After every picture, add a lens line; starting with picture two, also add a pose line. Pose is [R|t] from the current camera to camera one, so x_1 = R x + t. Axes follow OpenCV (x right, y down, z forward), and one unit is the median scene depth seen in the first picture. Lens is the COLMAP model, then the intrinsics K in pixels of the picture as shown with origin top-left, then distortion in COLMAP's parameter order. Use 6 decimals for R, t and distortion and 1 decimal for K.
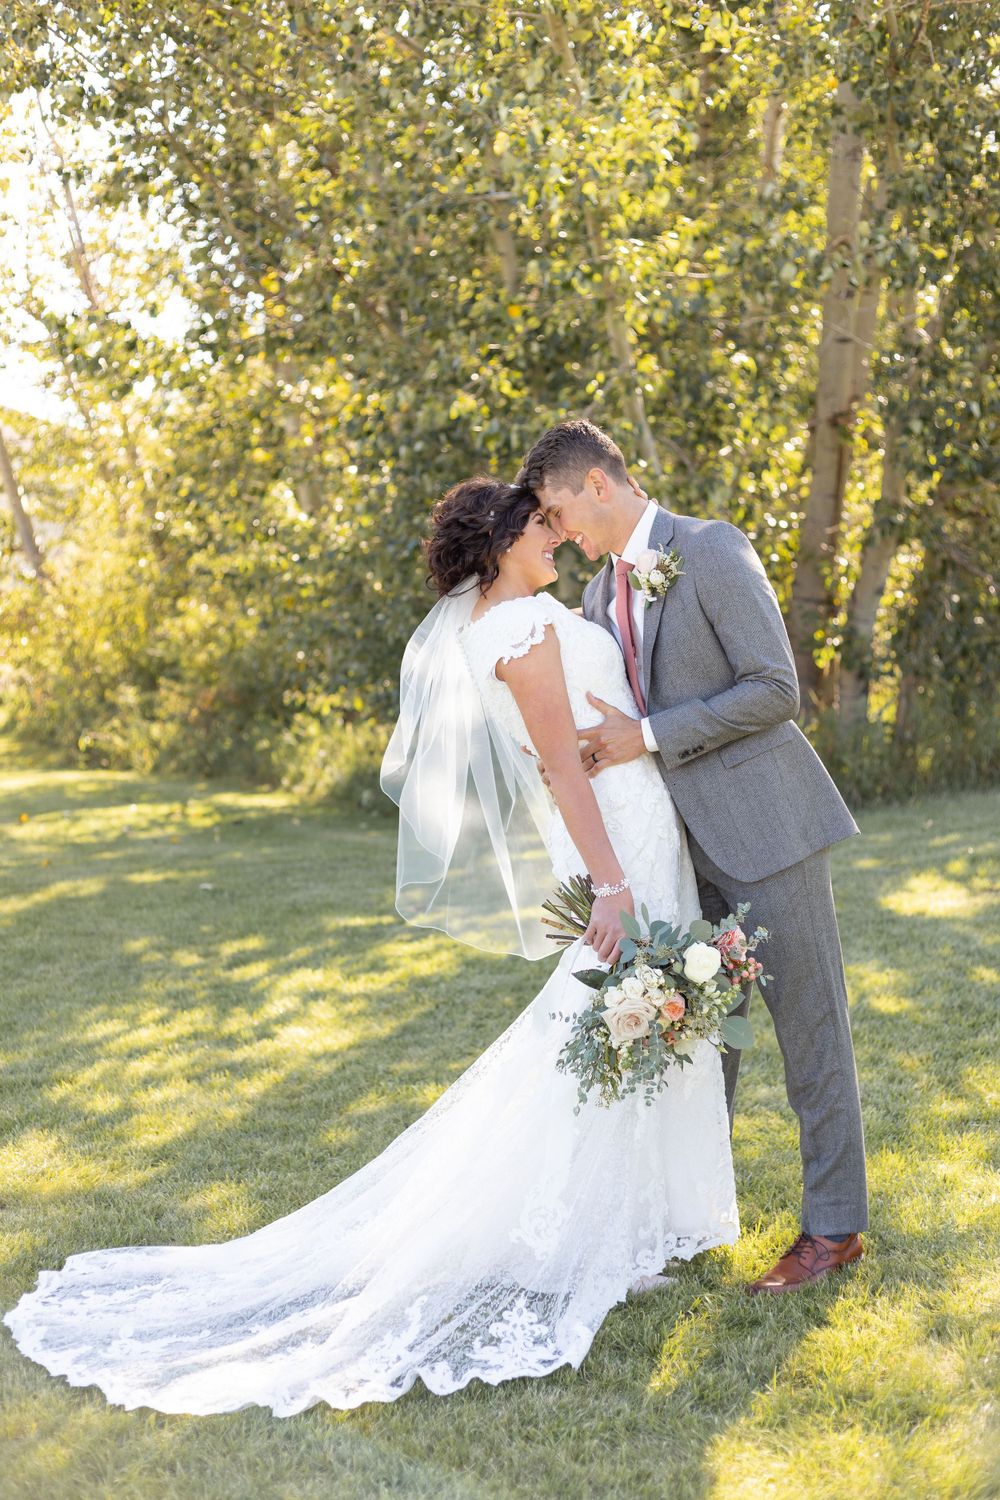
lens RADIAL K [[2202.8, 0, 498.6], [0, 2202.8, 742.8], [0, 0, 1]] dist [-0.019682, 0.000000]
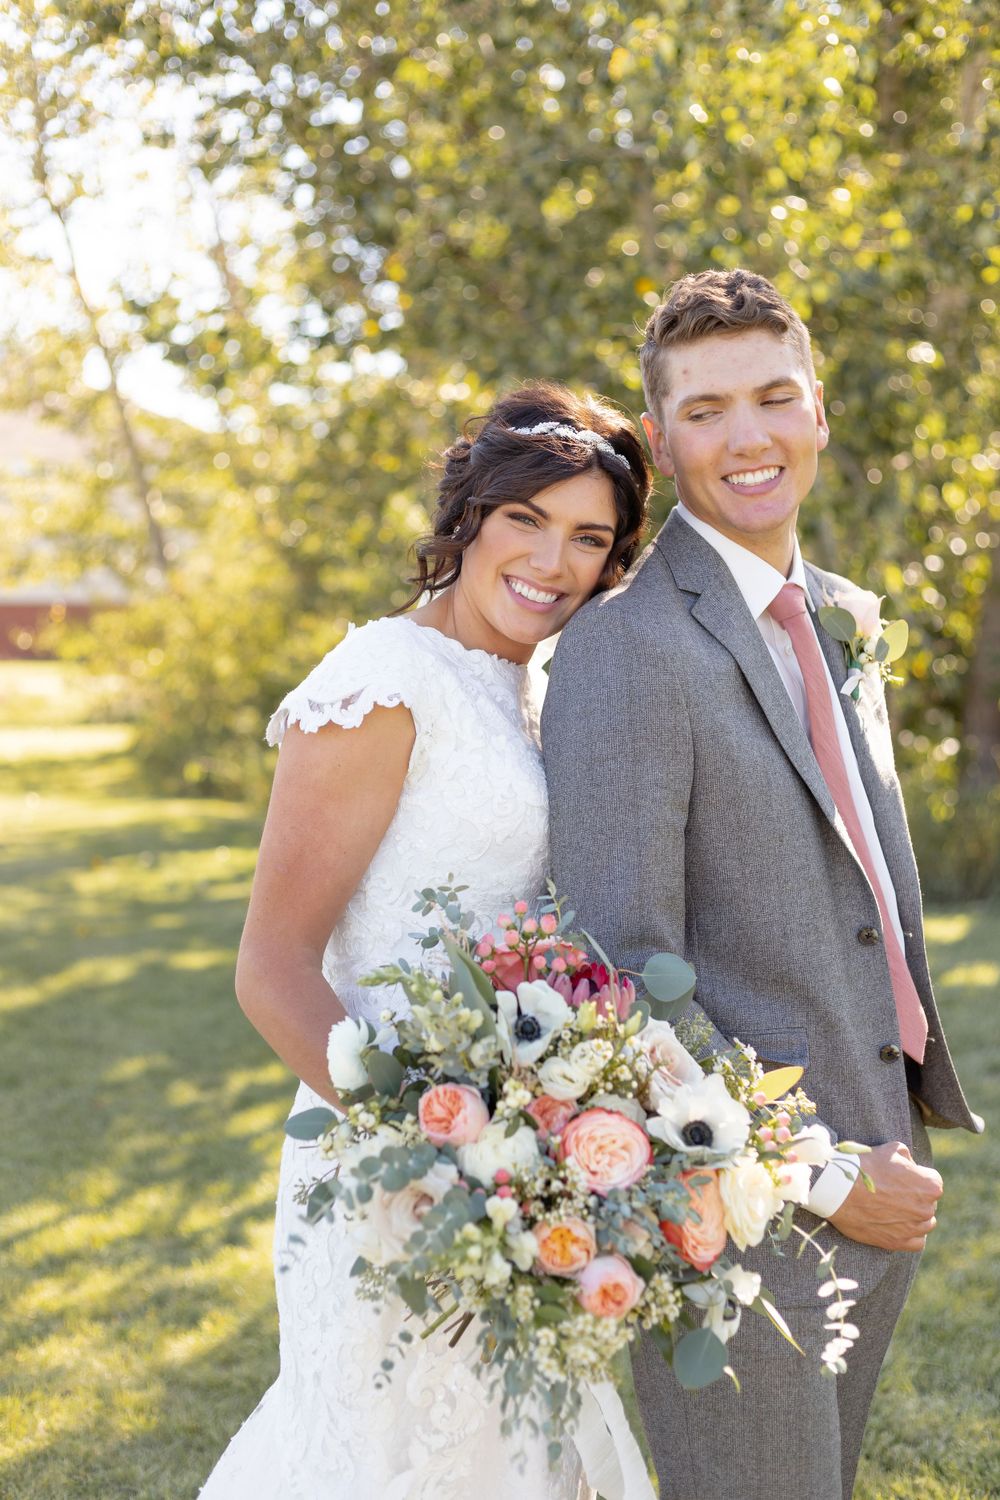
lens RADIAL K [[2202.8, 0, 503.4], [0, 2202.8, 758.9], [0, 0, 1]] dist [-0.019682, 0.000000]
pose [[0.996576, 0.025365, -0.078699, 0.023602], [-0.025312, 0.999678, 0.001673, -0.019657], [0.078716, 0.000324, 0.996897, 0.176802]]
